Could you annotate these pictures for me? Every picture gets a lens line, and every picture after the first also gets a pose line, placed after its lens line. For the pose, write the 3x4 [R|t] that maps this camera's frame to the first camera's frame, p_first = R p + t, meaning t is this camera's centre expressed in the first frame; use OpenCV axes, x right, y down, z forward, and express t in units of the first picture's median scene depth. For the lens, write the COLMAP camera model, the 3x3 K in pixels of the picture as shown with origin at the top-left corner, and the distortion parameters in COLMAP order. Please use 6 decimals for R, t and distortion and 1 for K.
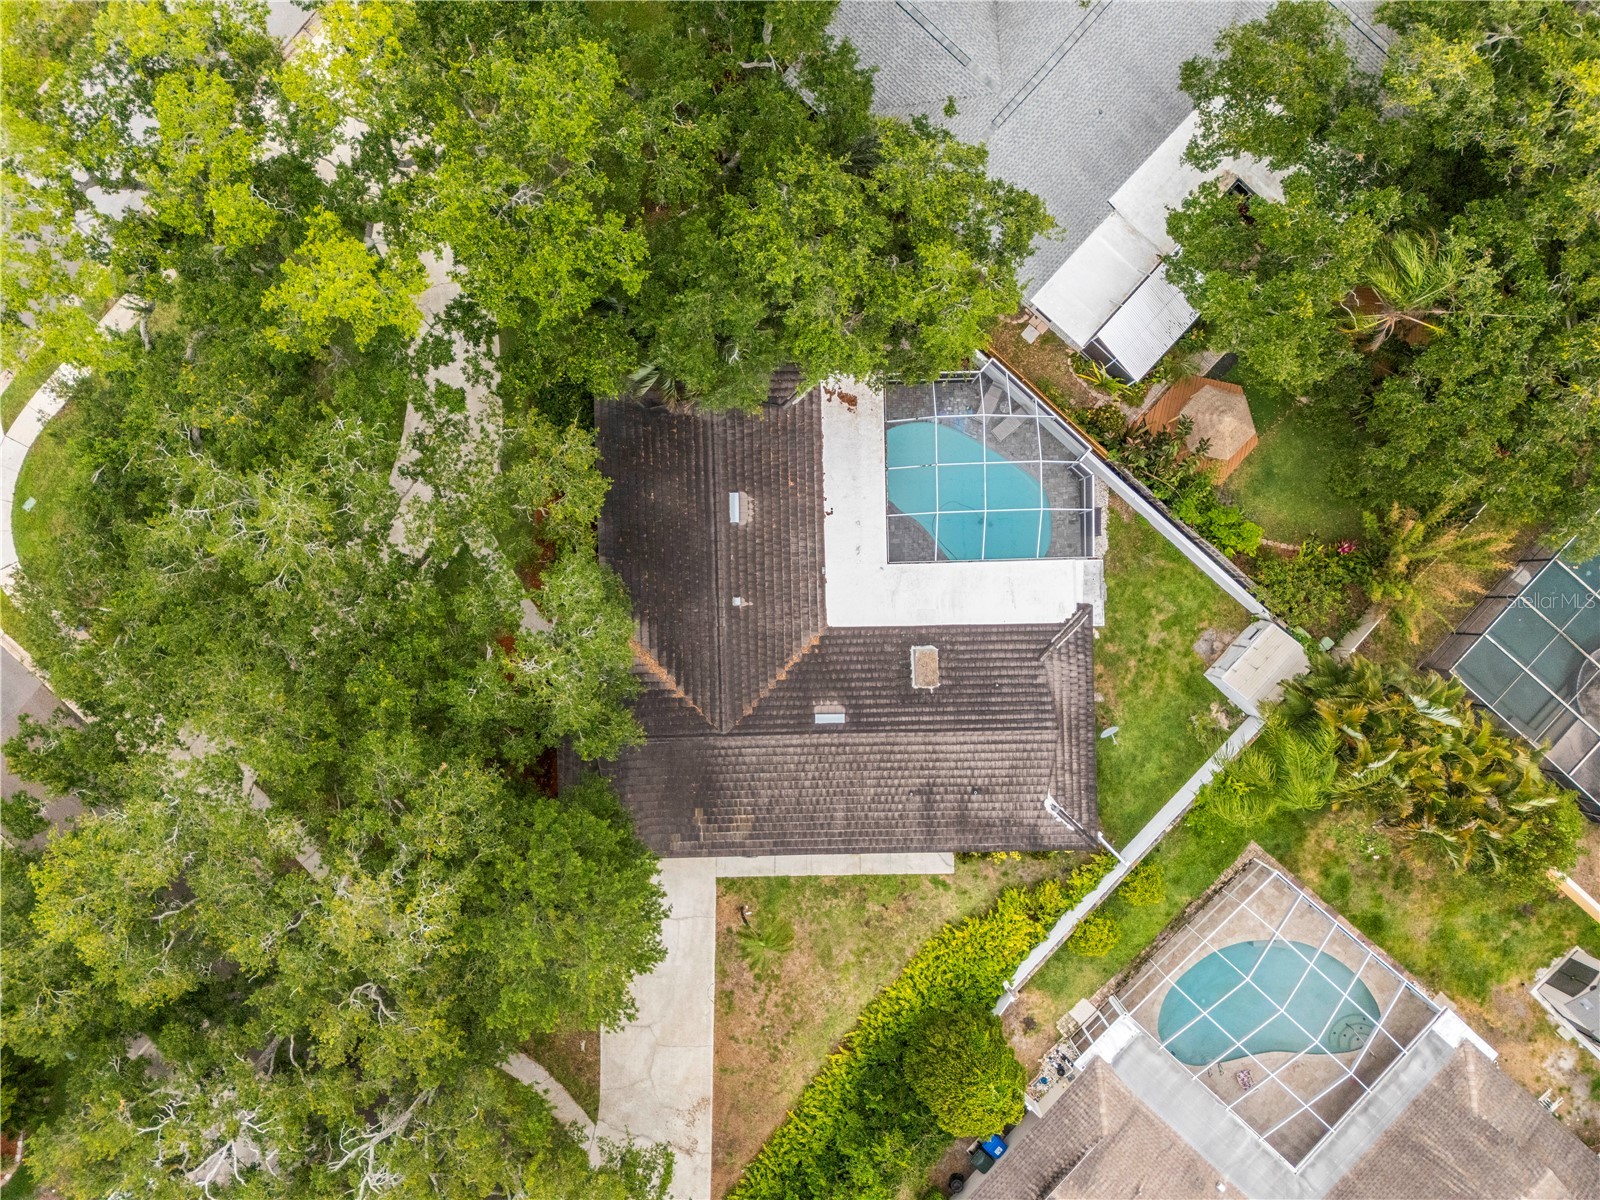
lens RADIAL K [[1174.4, 0, 791.2], [0, 1174.4, 607.4], [0, 0, 1]] dist [0.082442, -0.076532]
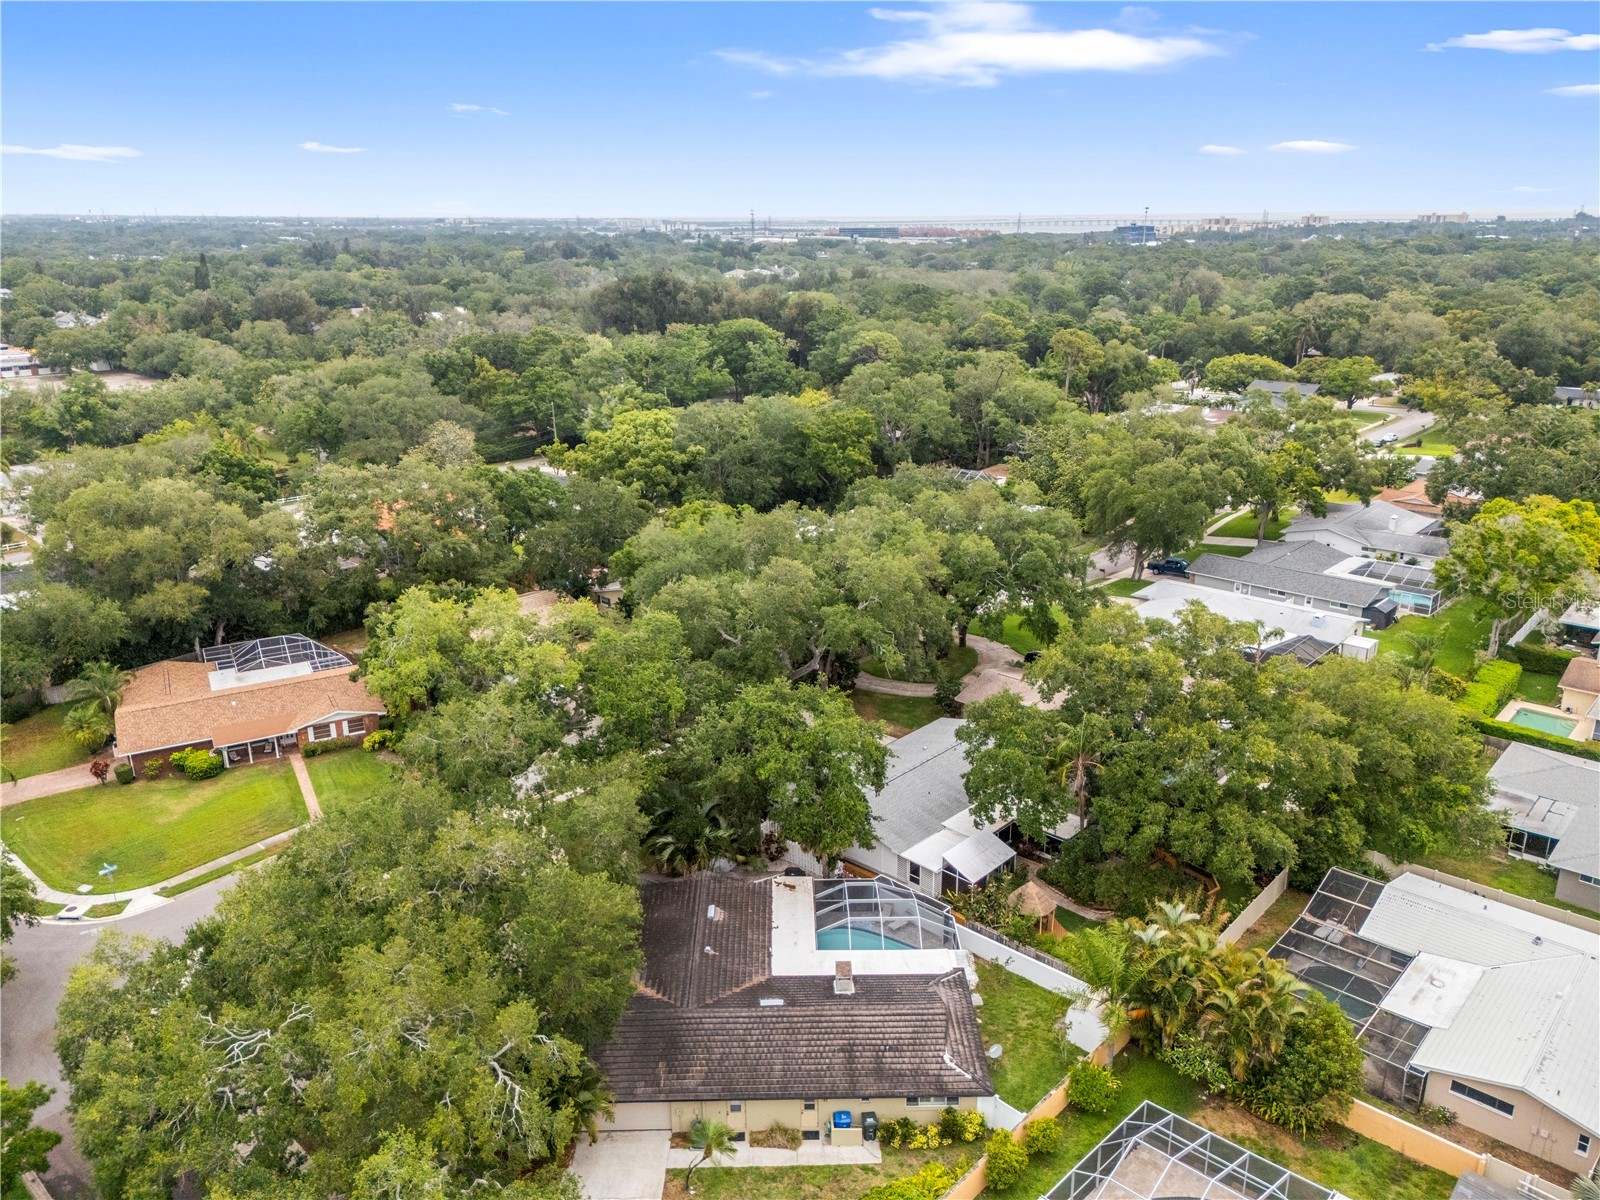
lens RADIAL K [[1174.4, 0, 800.9], [0, 1174.4, 602.4], [0, 0, 1]] dist [0.082442, -0.076532]
pose [[0.999906, 0.013683, 0.000260, 0.057888], [-0.004008, 0.310937, -0.950422, 1.189347], [-0.013085, 0.950332, 0.310962, 0.163657]]
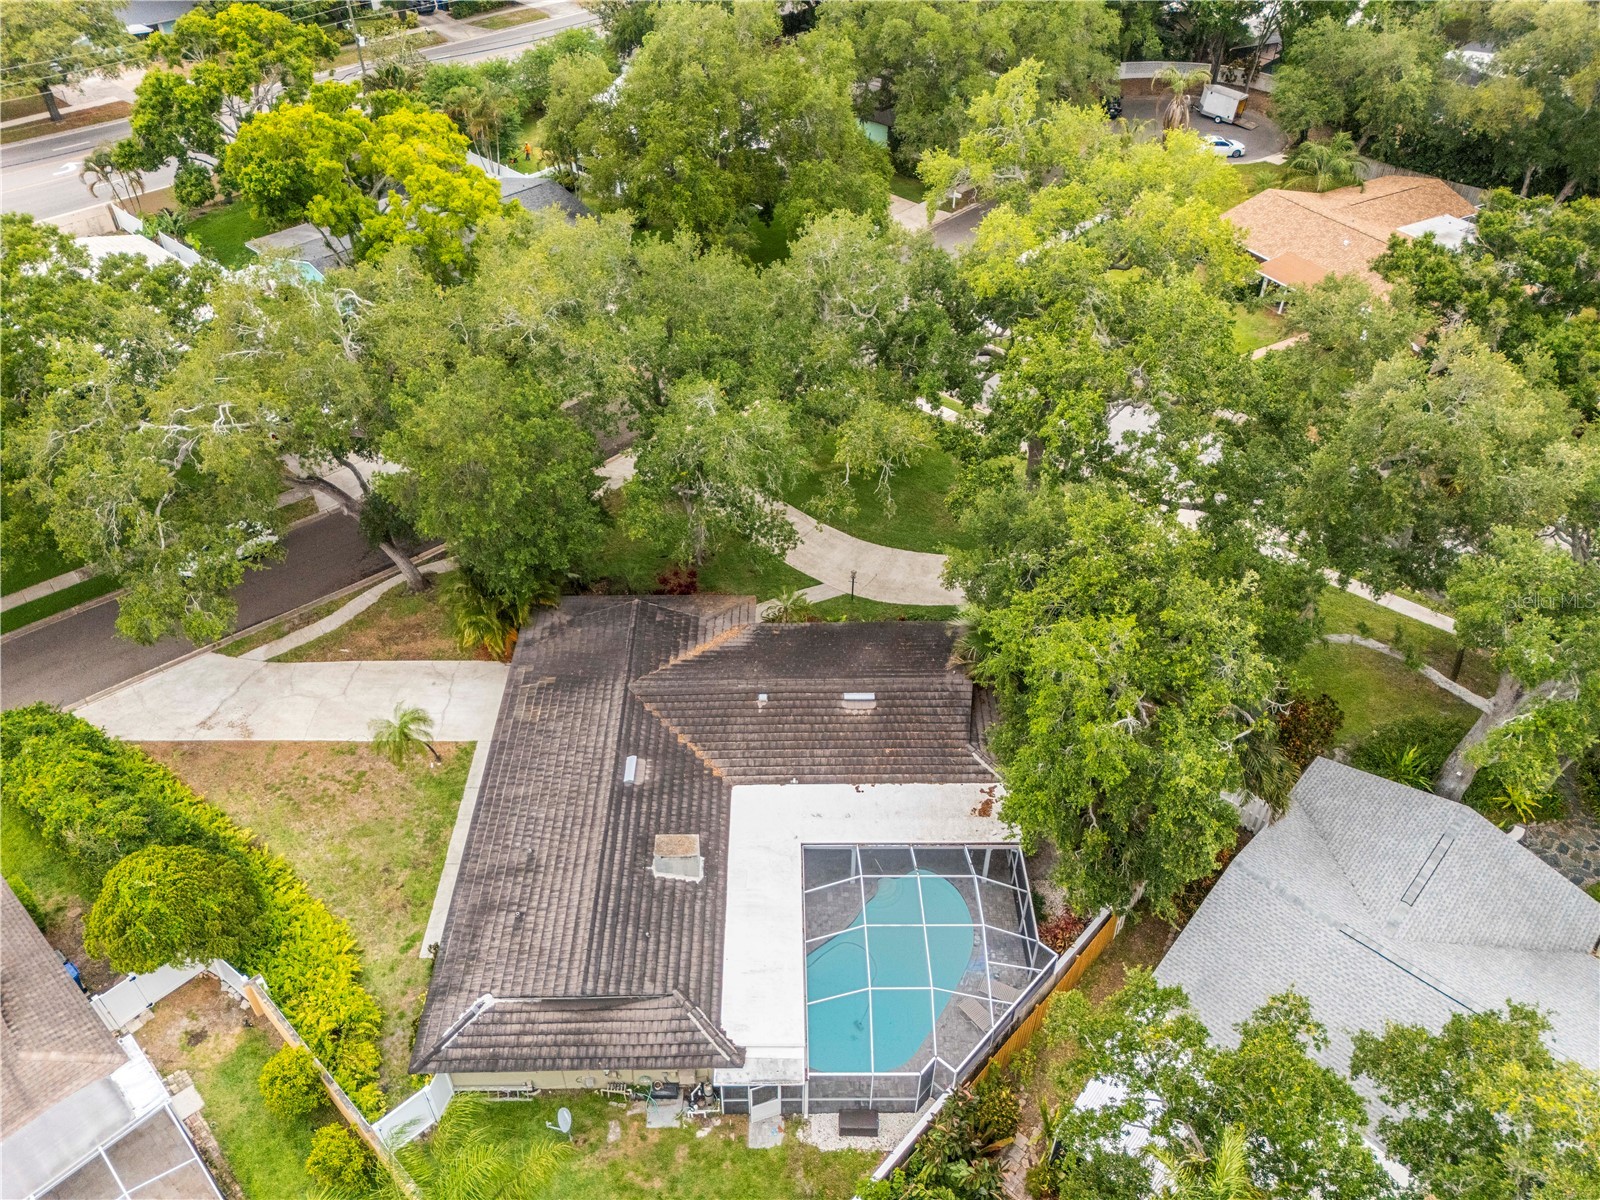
lens RADIAL K [[1174.4, 0, 803.5], [0, 1174.4, 601.8], [0, 0, 1]] dist [0.082442, -0.076532]
pose [[-0.004748, 0.659506, -0.751684, 0.621580], [-0.999963, -0.008552, -0.001187, -0.036428], [-0.007211, 0.751651, 0.659522, 0.295252]]
